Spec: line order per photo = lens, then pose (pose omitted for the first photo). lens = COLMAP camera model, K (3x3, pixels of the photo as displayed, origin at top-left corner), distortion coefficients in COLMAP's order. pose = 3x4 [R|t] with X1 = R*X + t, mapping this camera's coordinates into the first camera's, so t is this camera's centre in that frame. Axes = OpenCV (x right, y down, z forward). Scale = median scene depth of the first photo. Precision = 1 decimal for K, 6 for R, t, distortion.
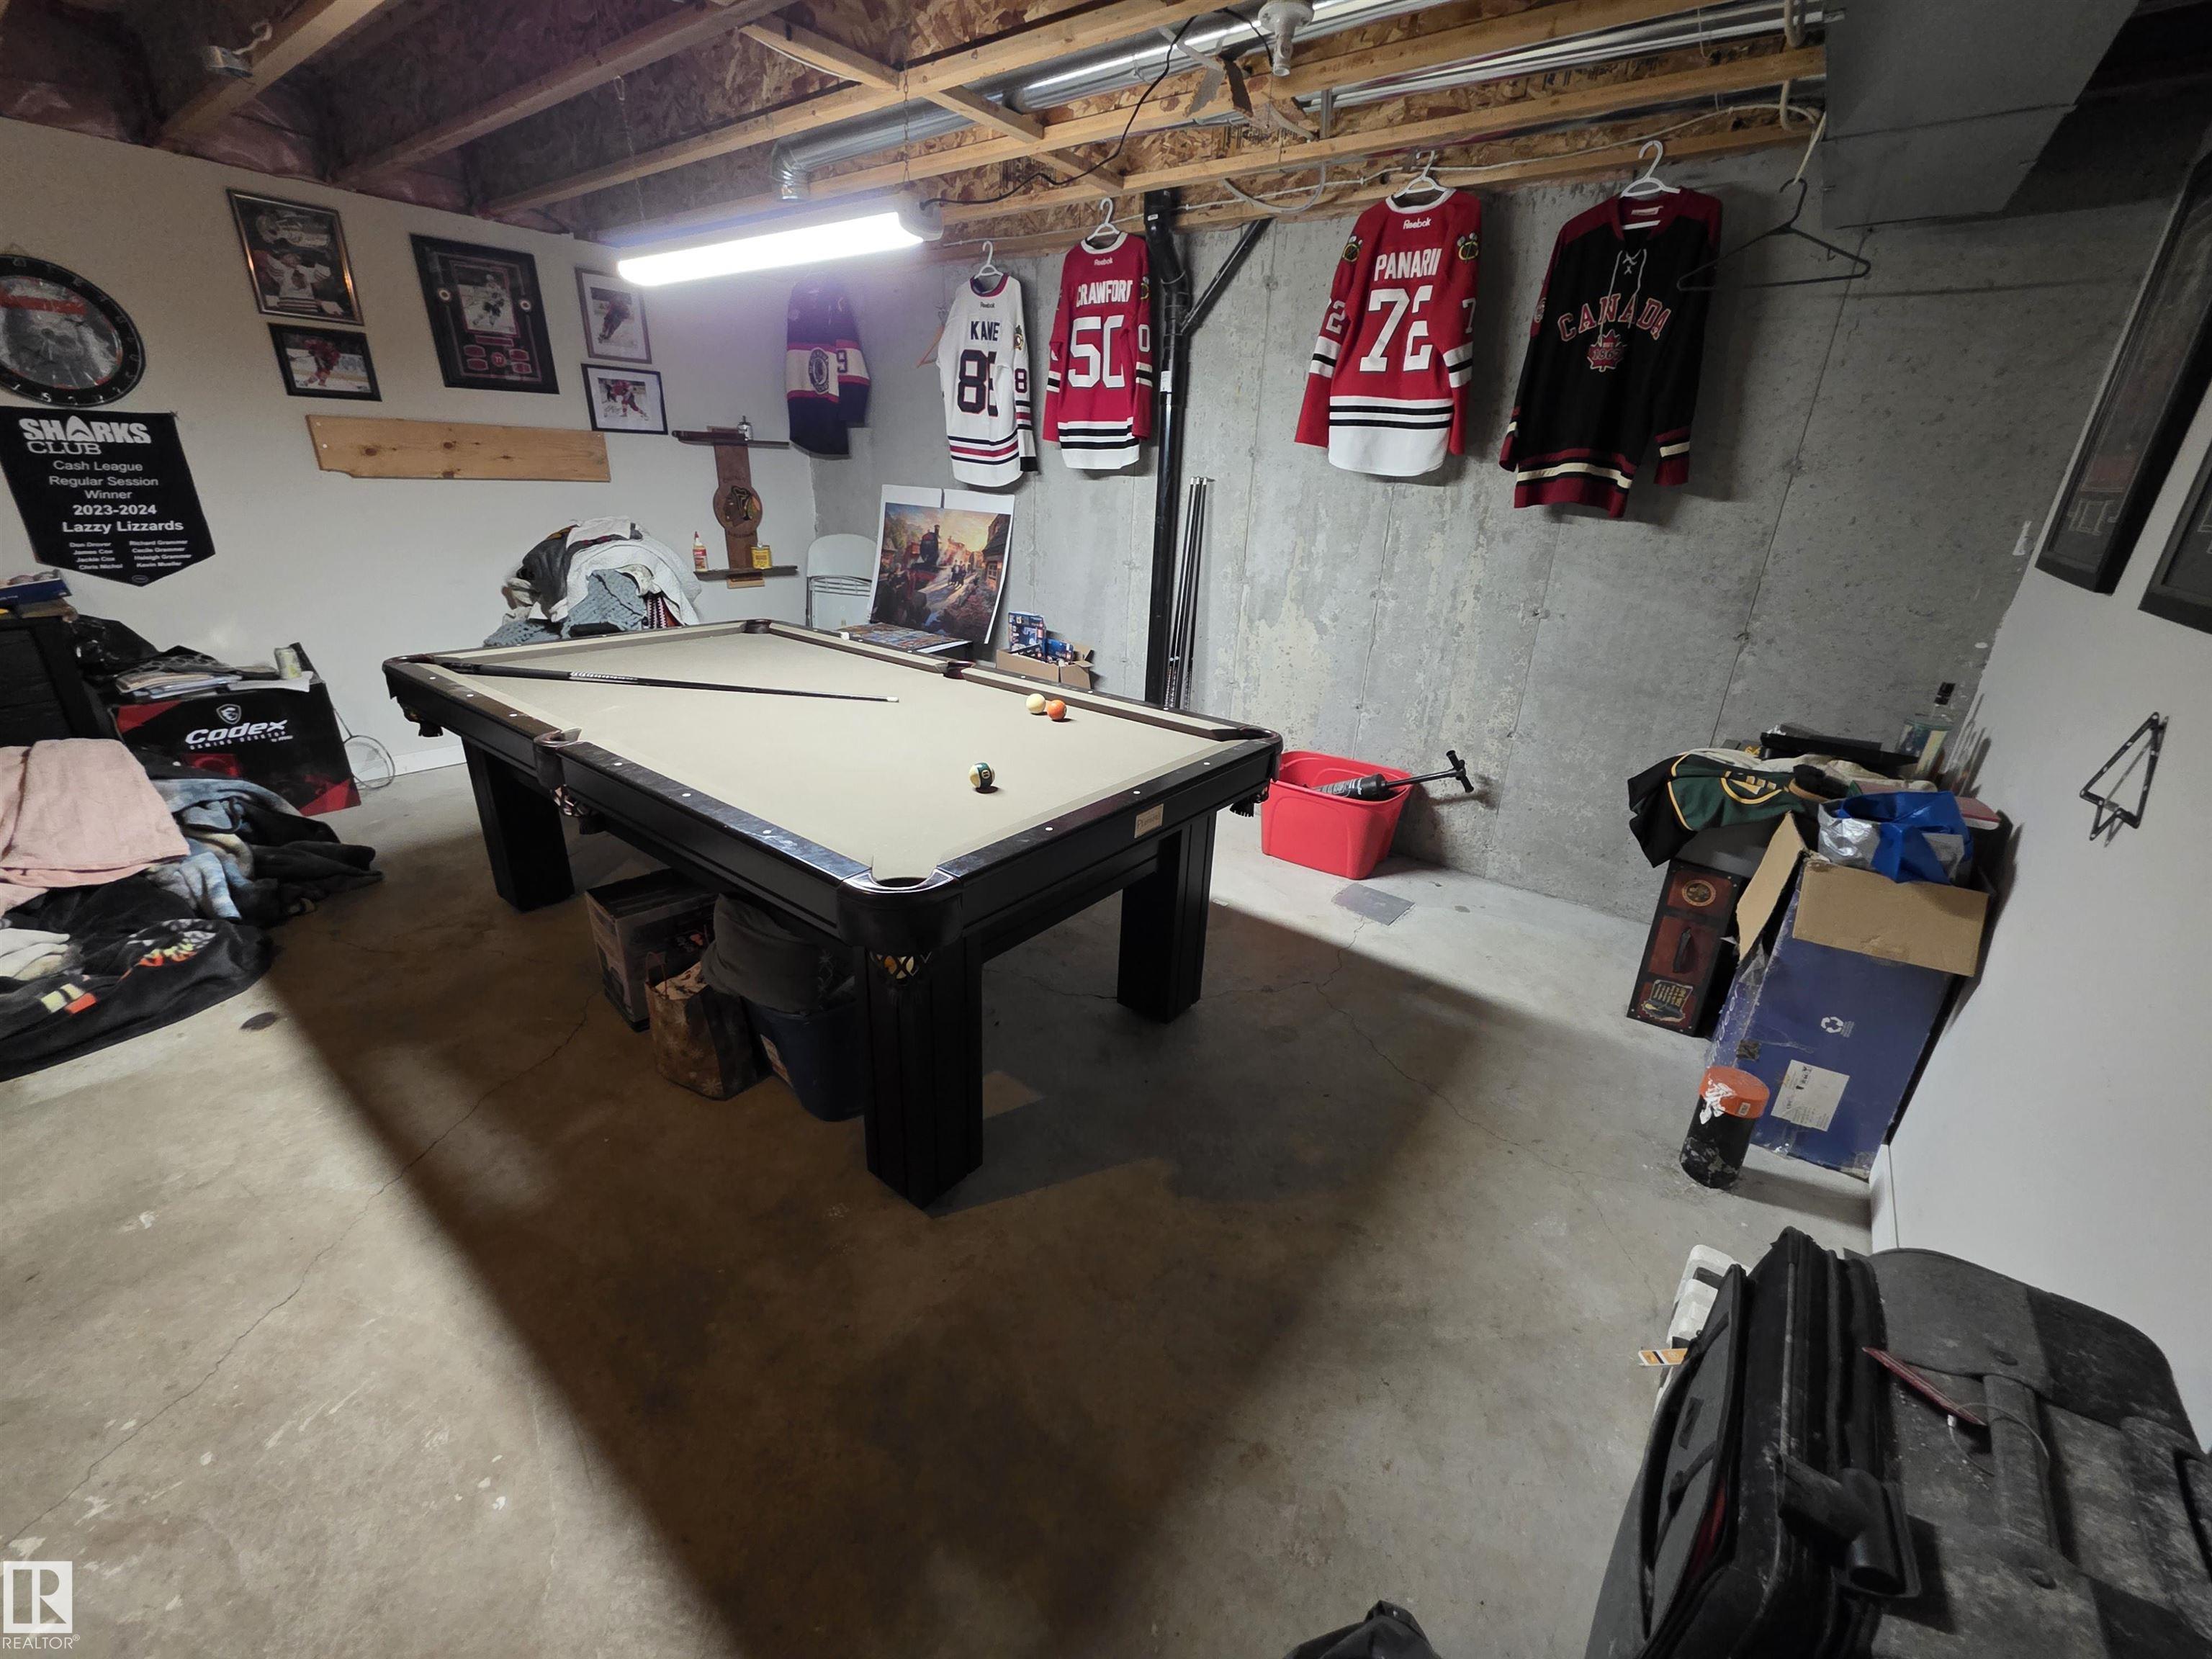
lens RADIAL K [[883.1, 0, 1104.8], [0, 883.1, 820.4], [0, 0, 1]] dist [0.001338, 0.000745]
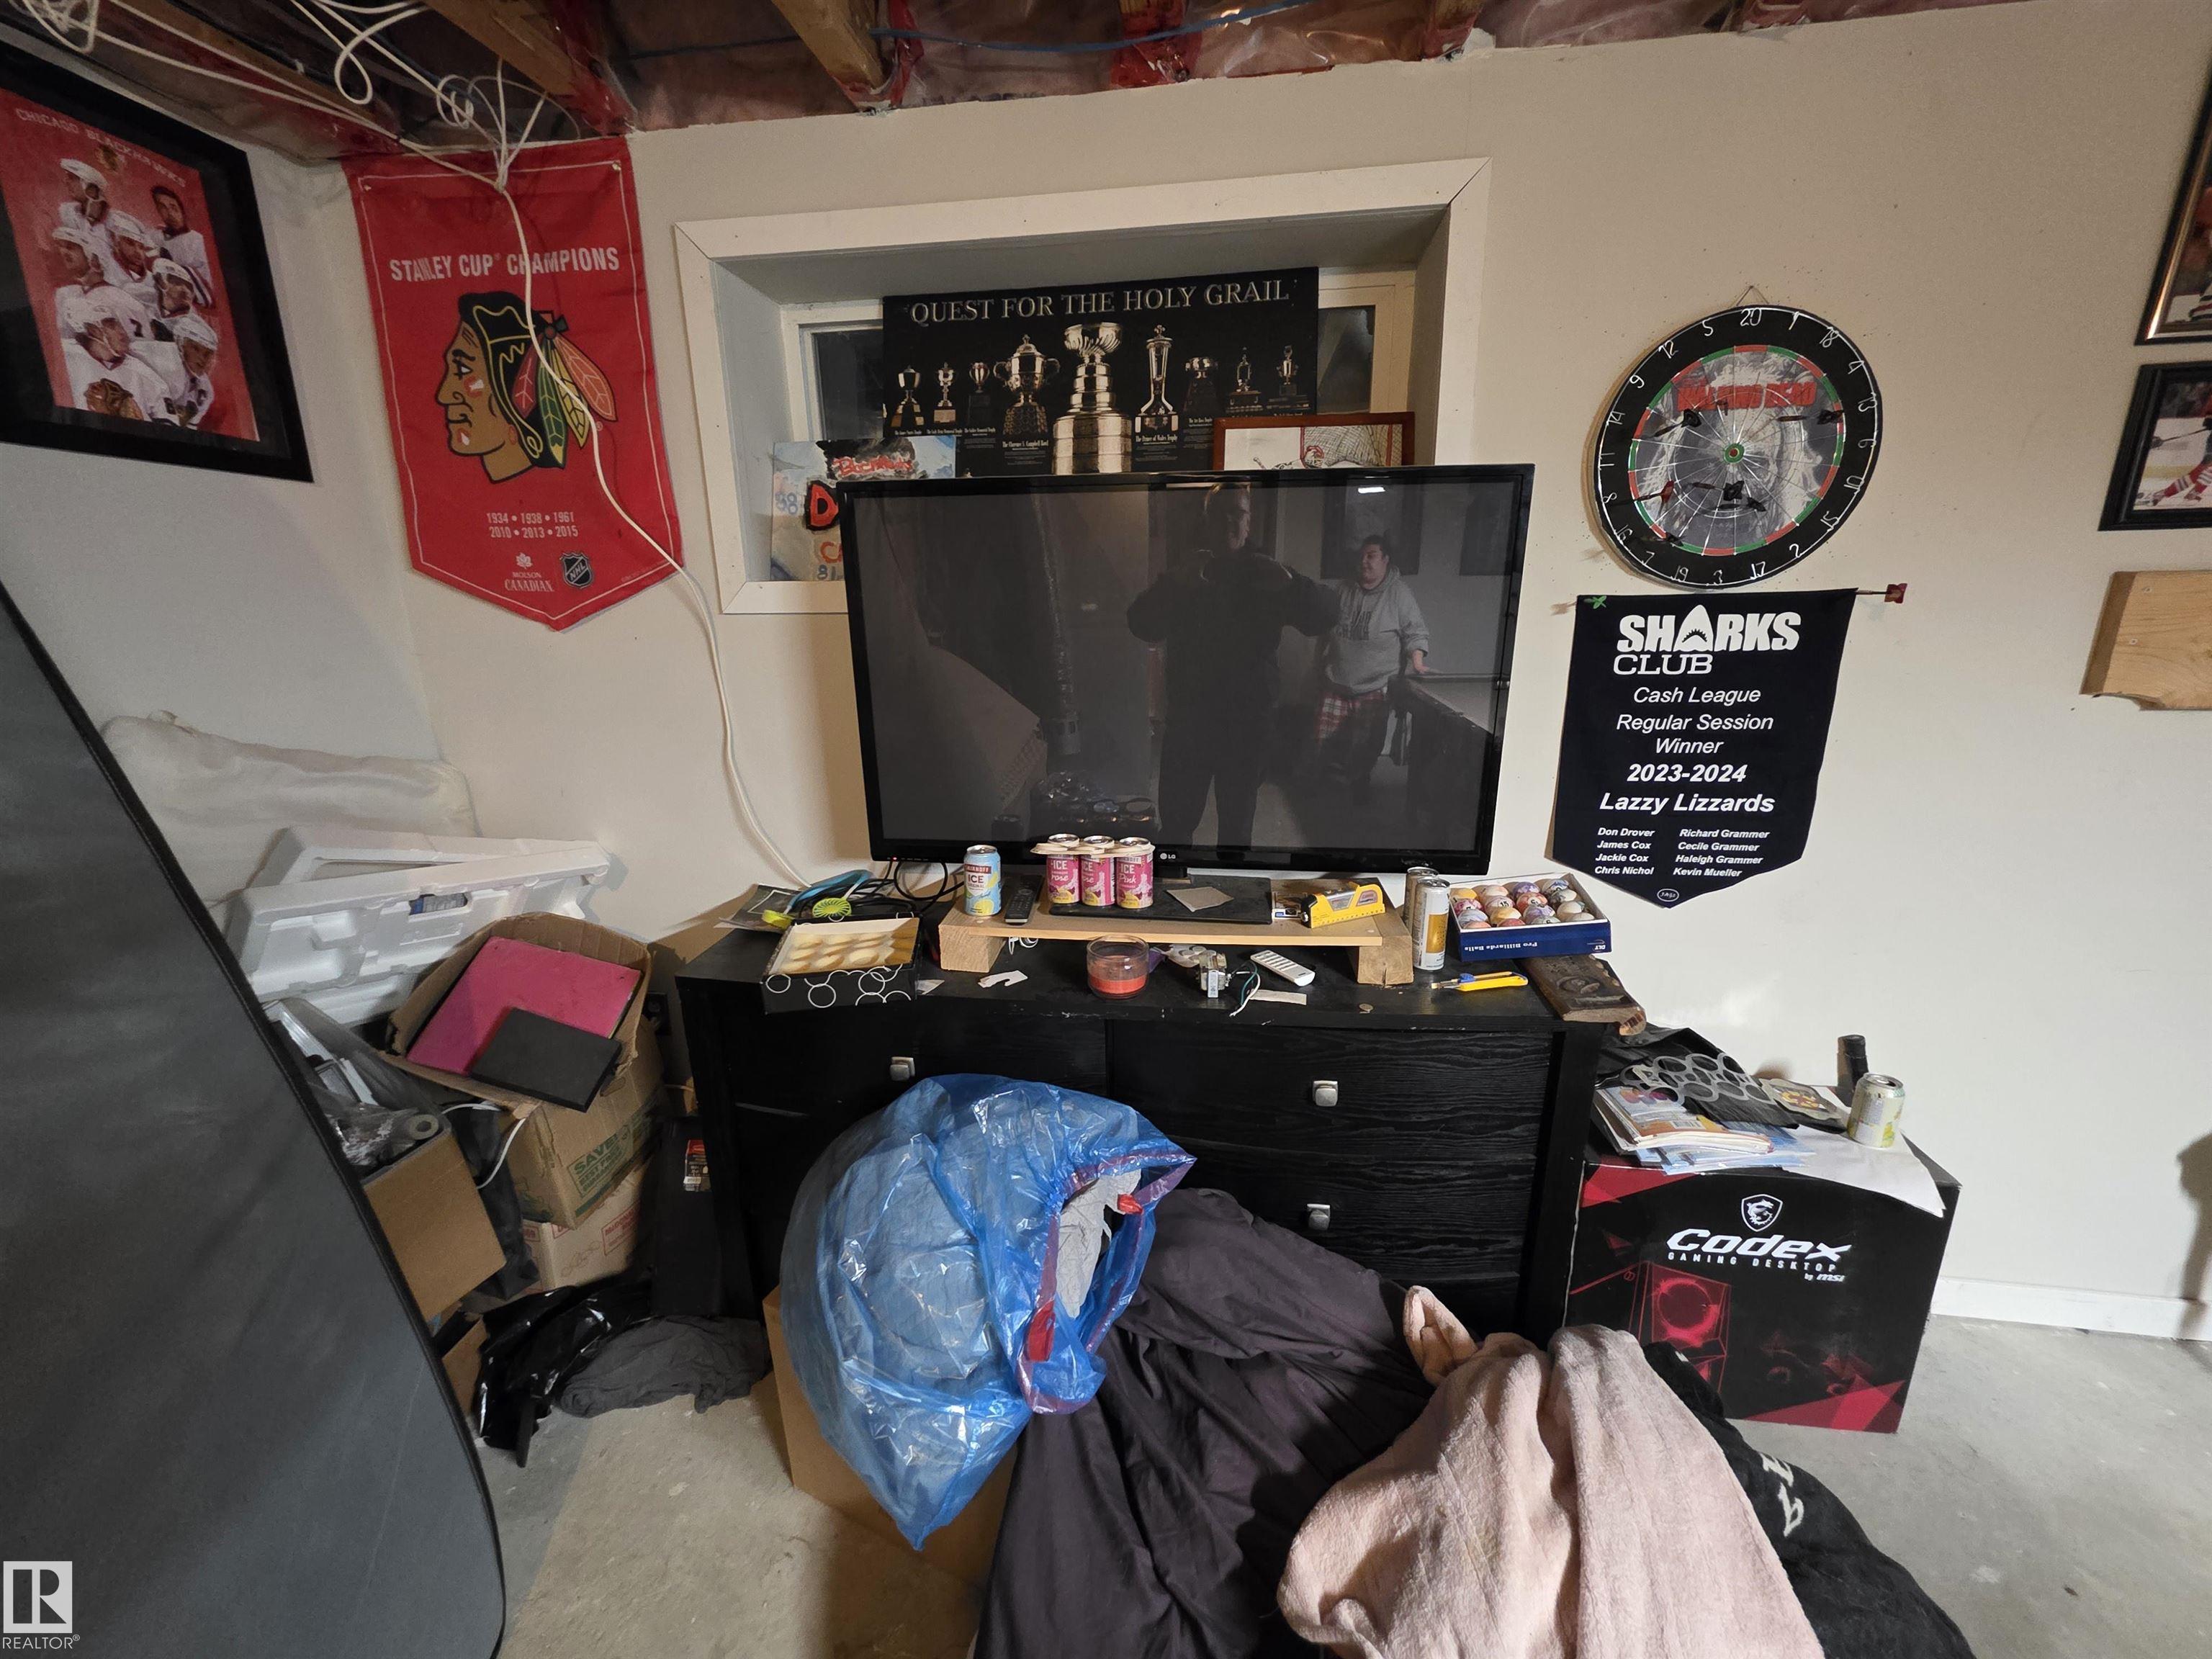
lens RADIAL K [[883.1, 0, 1114.7], [0, 883.1, 826.2], [0, 0, 1]] dist [0.001338, 0.000745]
pose [[0.489745, 0.178247, -0.853451, -0.835244], [-0.289816, 0.956497, 0.033461, -0.241403], [0.822287, 0.230956, 0.520099, 0.460942]]
